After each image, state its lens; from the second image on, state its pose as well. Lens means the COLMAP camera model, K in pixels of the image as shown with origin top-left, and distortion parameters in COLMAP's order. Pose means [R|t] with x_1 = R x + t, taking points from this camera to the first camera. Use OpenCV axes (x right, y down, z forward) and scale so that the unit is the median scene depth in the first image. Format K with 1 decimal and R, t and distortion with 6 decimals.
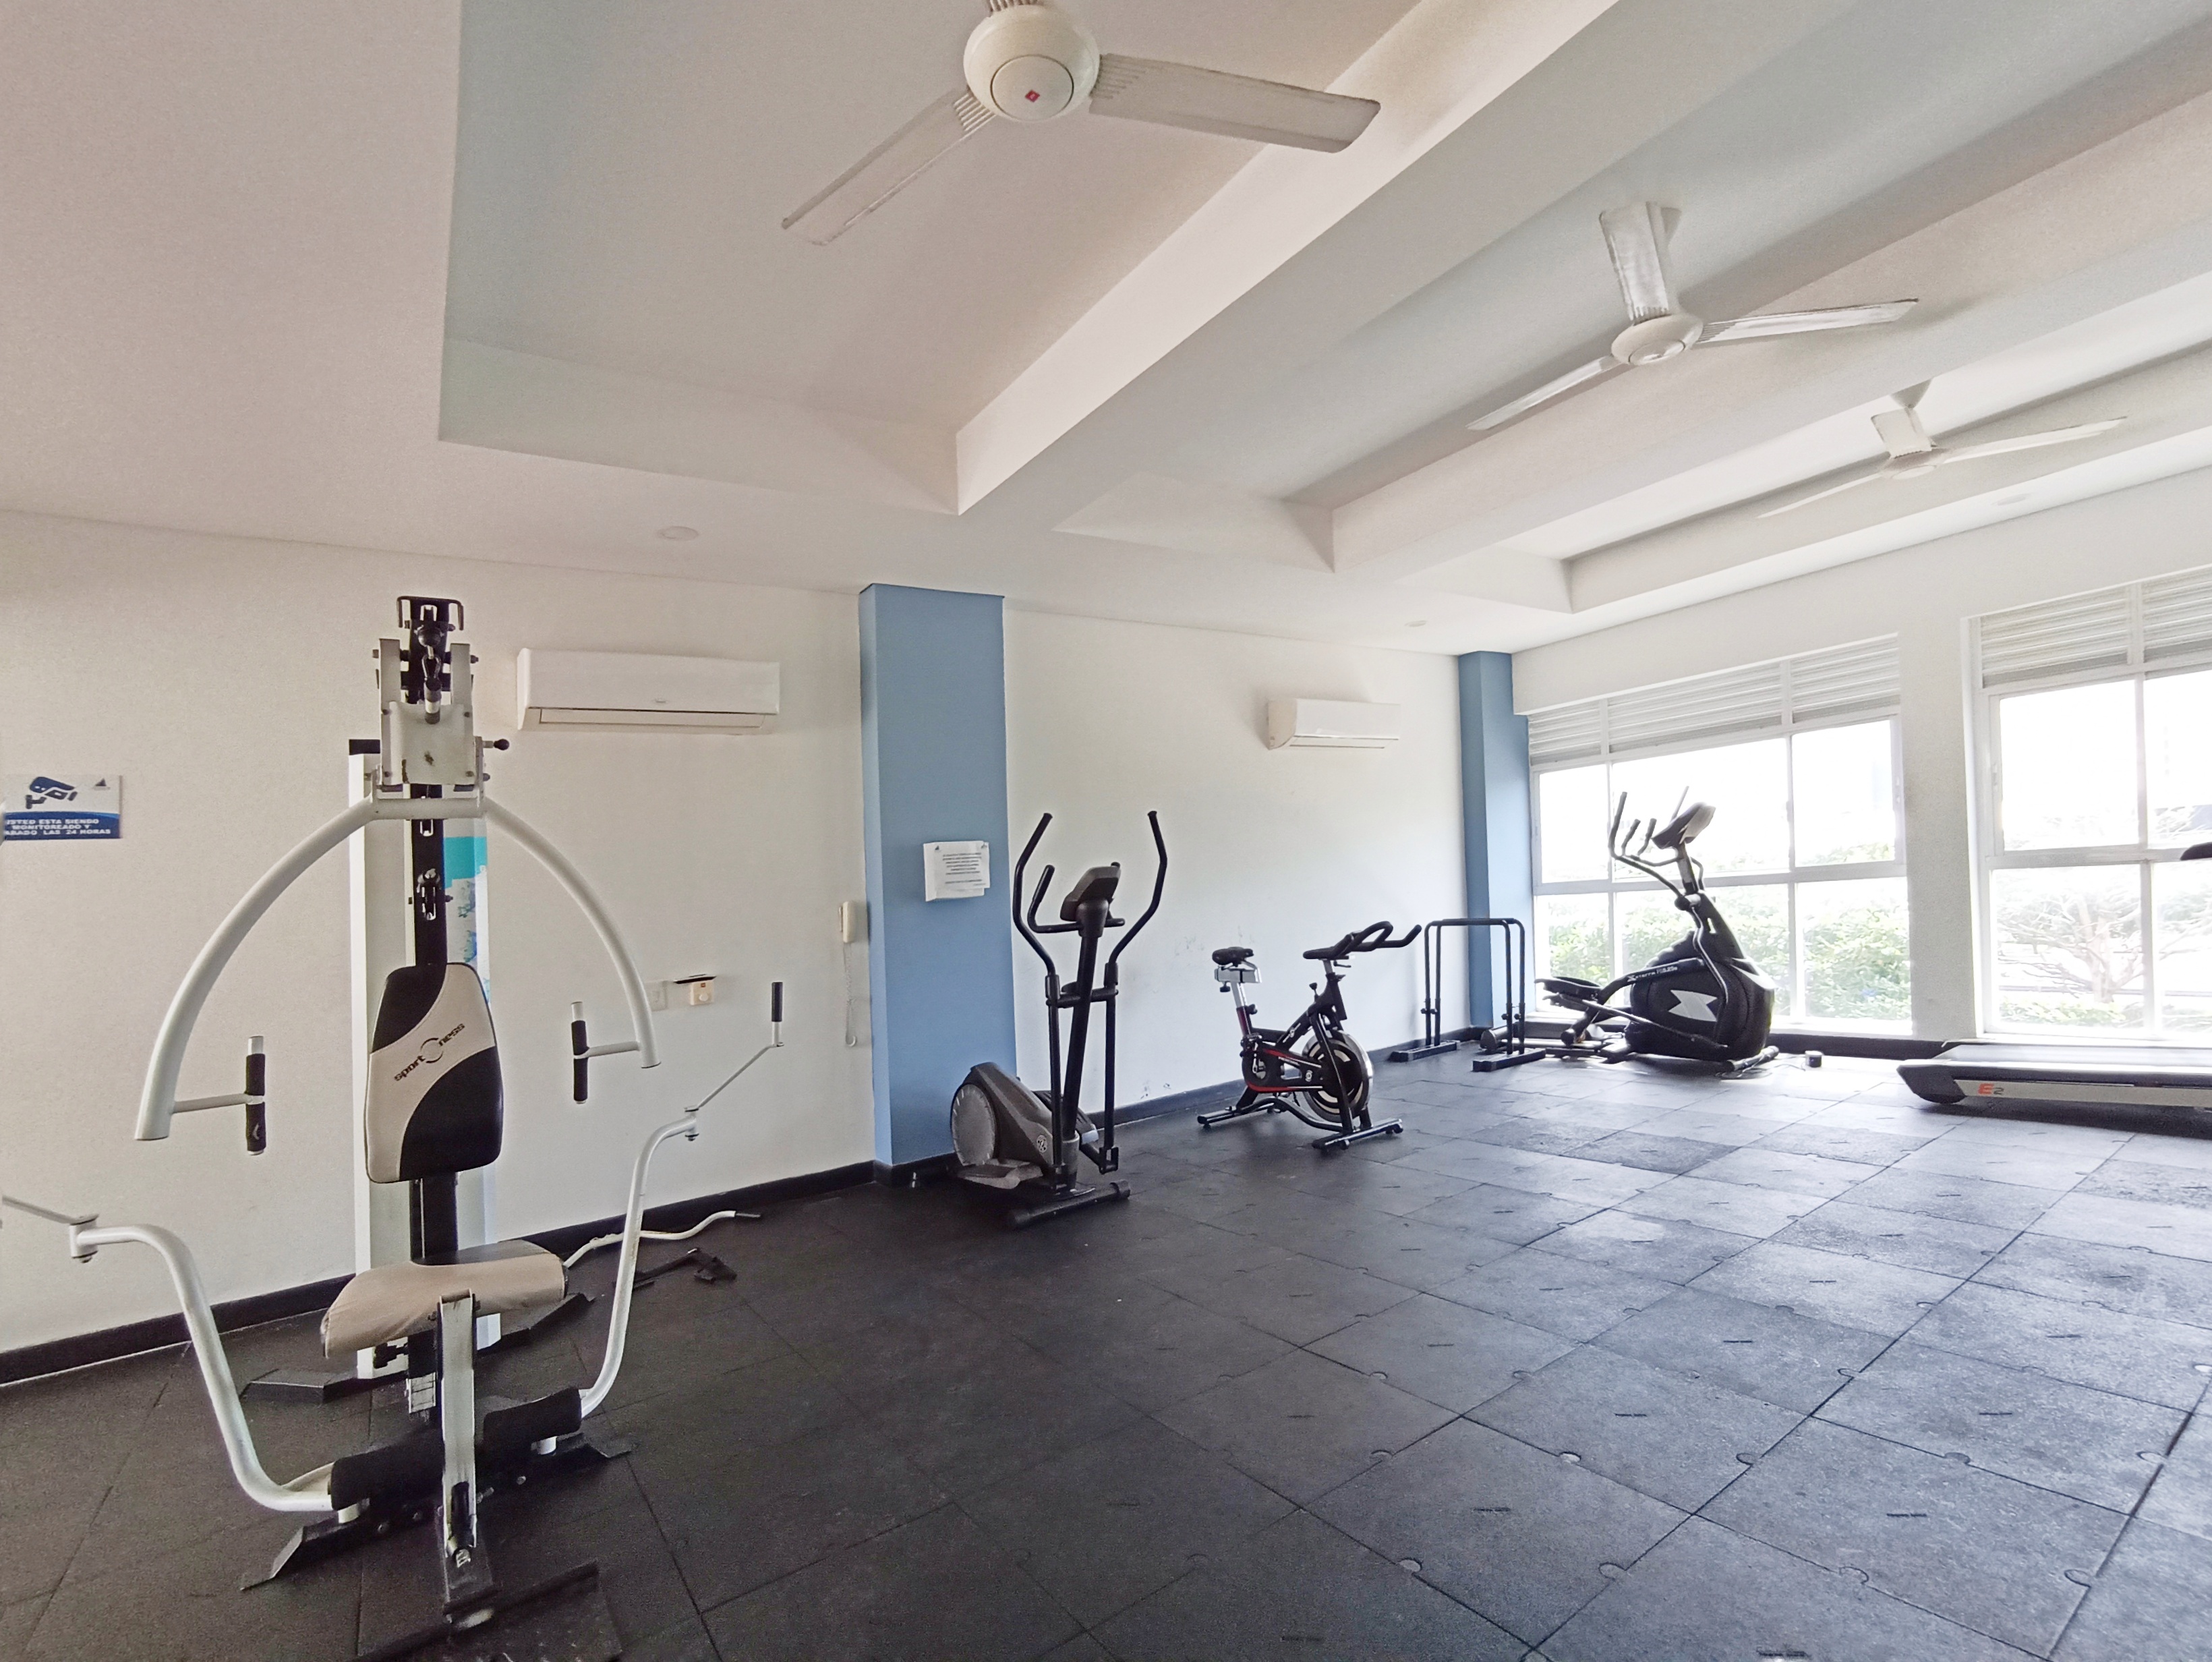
lens RADIAL K [[1026.6, 0, 1113.0], [0, 1026.6, 829.9], [0, 0, 1]] dist [-0.001477, -0.000297]
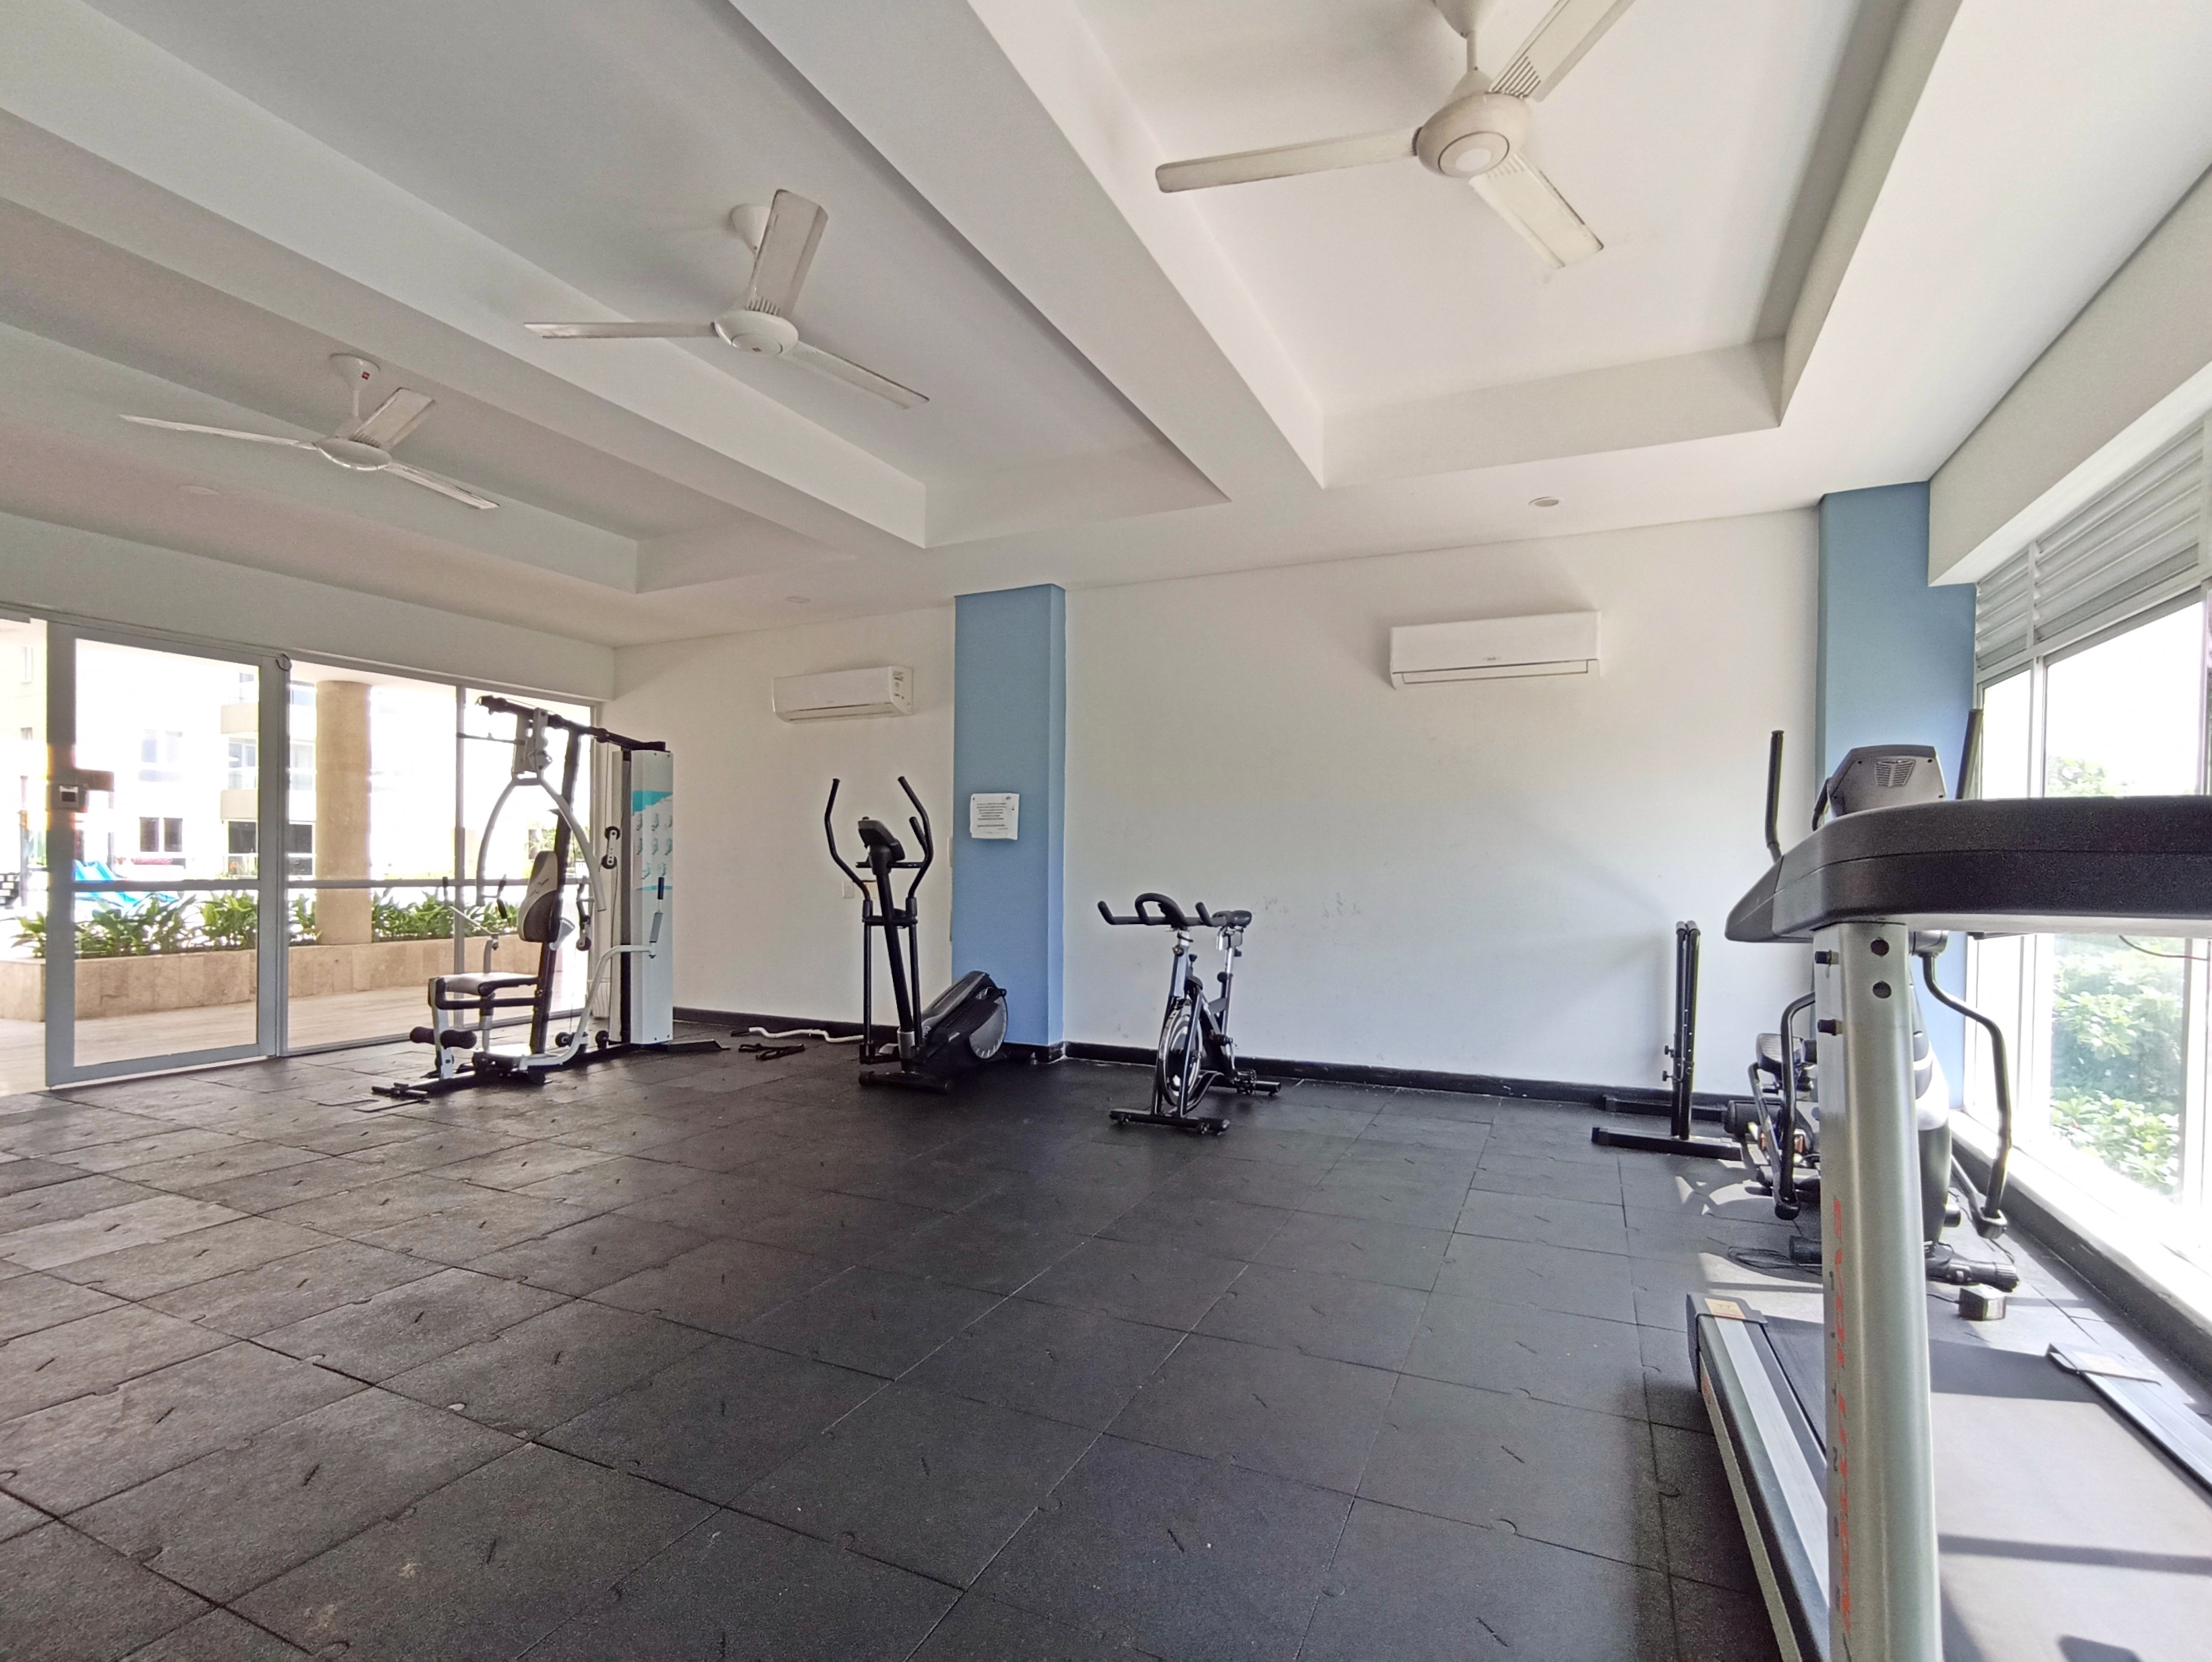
lens RADIAL K [[1026.6, 0, 1113.0], [0, 1026.6, 829.9], [0, 0, 1]] dist [-0.001477, -0.000297]
pose [[0.506827, 0.058611, -0.860053, 1.009113], [0.010313, 0.997202, 0.074035, -0.036257], [0.861986, -0.046393, 0.504804, 0.498343]]
